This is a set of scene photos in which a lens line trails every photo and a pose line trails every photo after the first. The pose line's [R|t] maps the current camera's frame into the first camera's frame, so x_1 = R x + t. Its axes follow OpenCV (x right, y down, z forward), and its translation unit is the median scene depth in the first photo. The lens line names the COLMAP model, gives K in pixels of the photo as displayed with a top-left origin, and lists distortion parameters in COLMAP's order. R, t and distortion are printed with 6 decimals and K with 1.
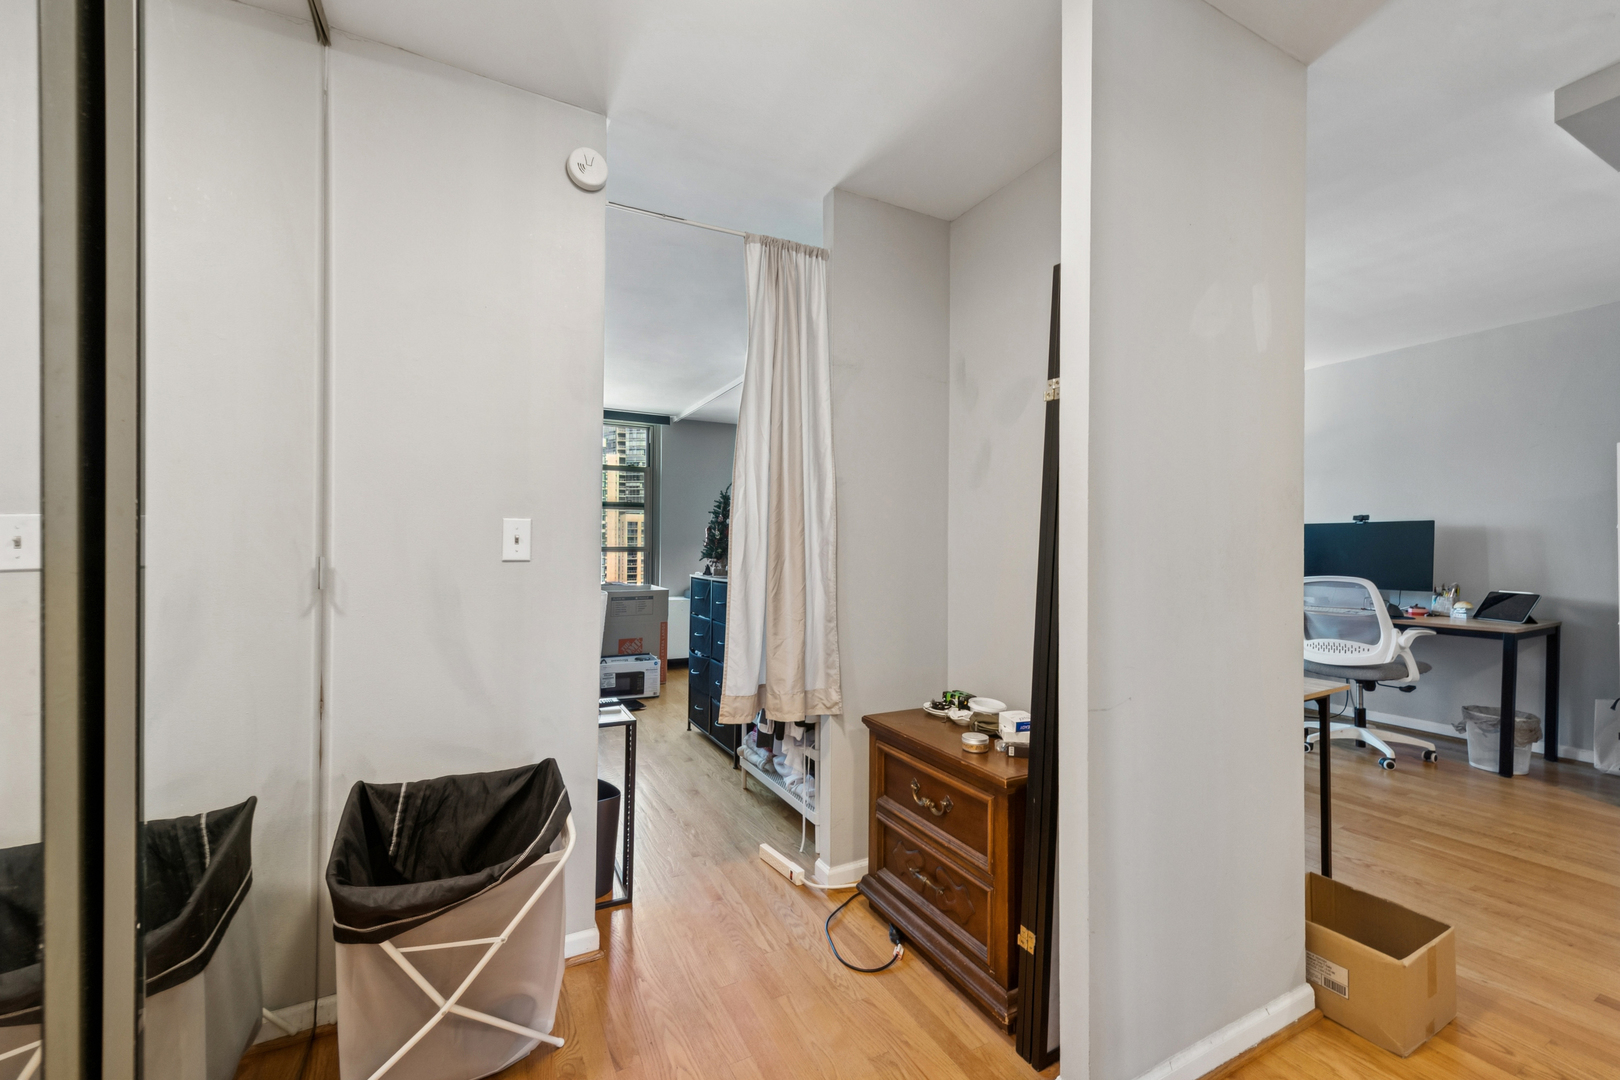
lens RADIAL K [[650.8, 0, 800.3], [0, 650.8, 539.5], [0, 0, 1]] dist [0.012804, -0.002398]
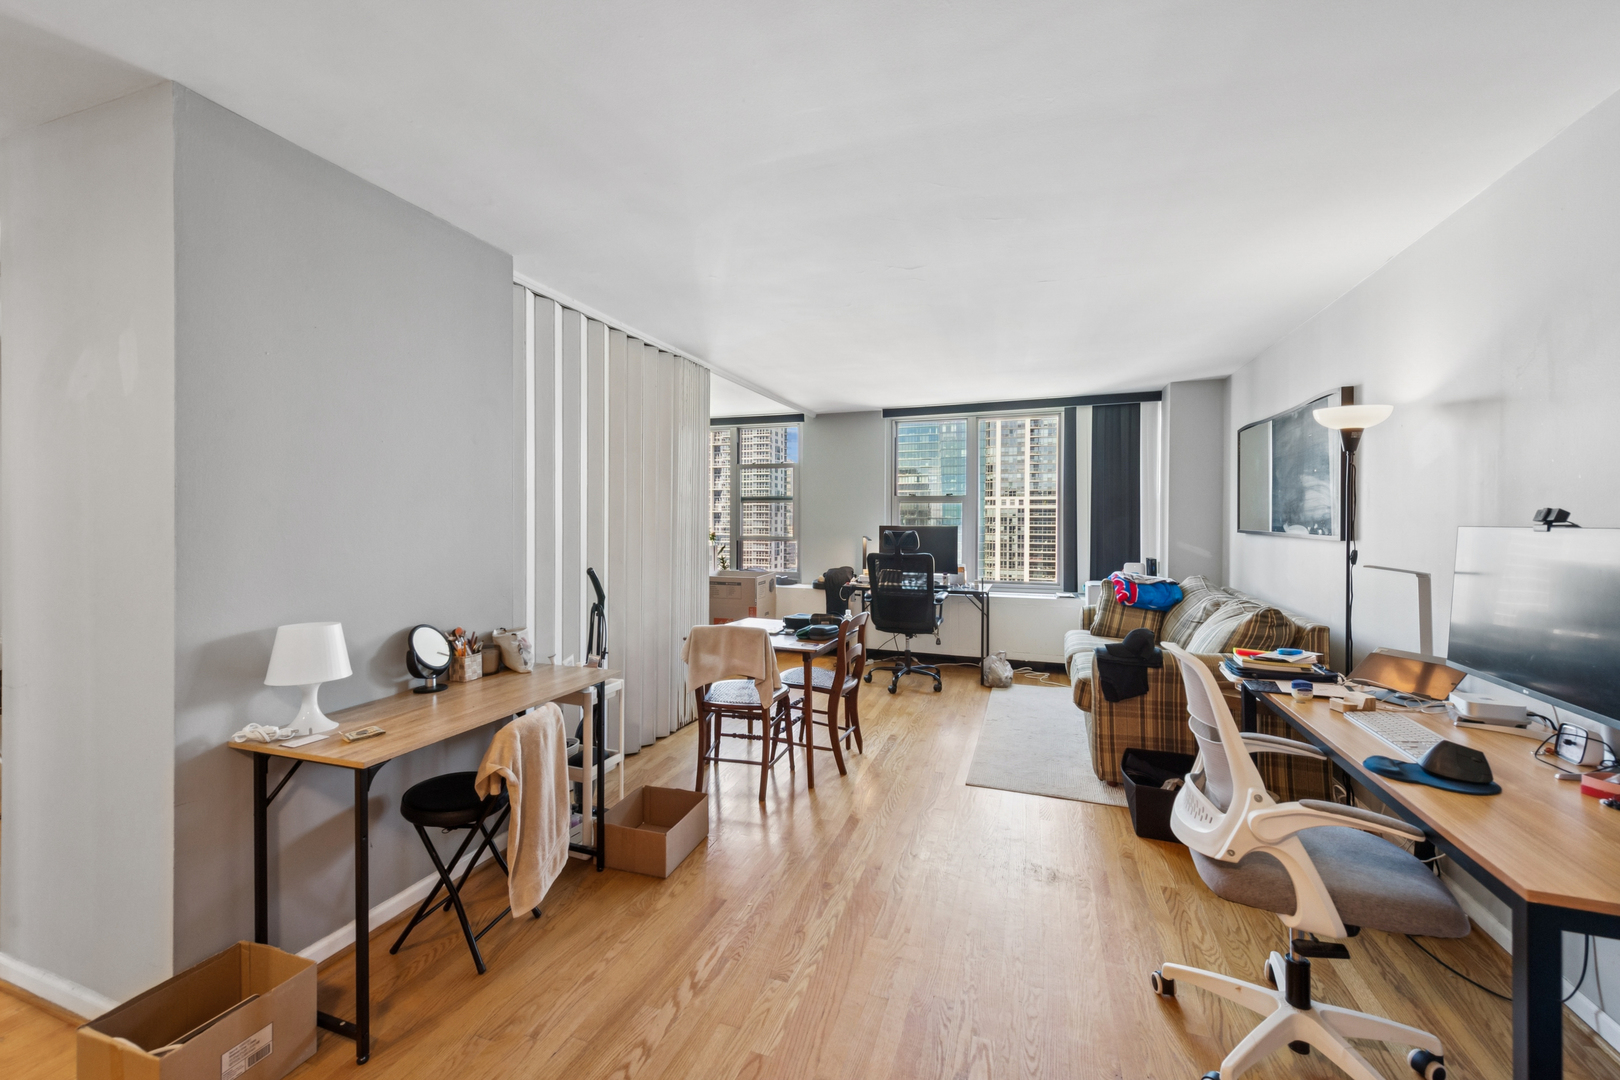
lens RADIAL K [[650.8, 0, 796.4], [0, 650.8, 524.1], [0, 0, 1]] dist [0.012804, -0.002398]
pose [[0.668946, 0.005254, -0.743293, 1.465863], [0.004484, 0.999928, 0.011103, -0.058704], [0.743298, -0.010760, 0.668874, 0.716278]]
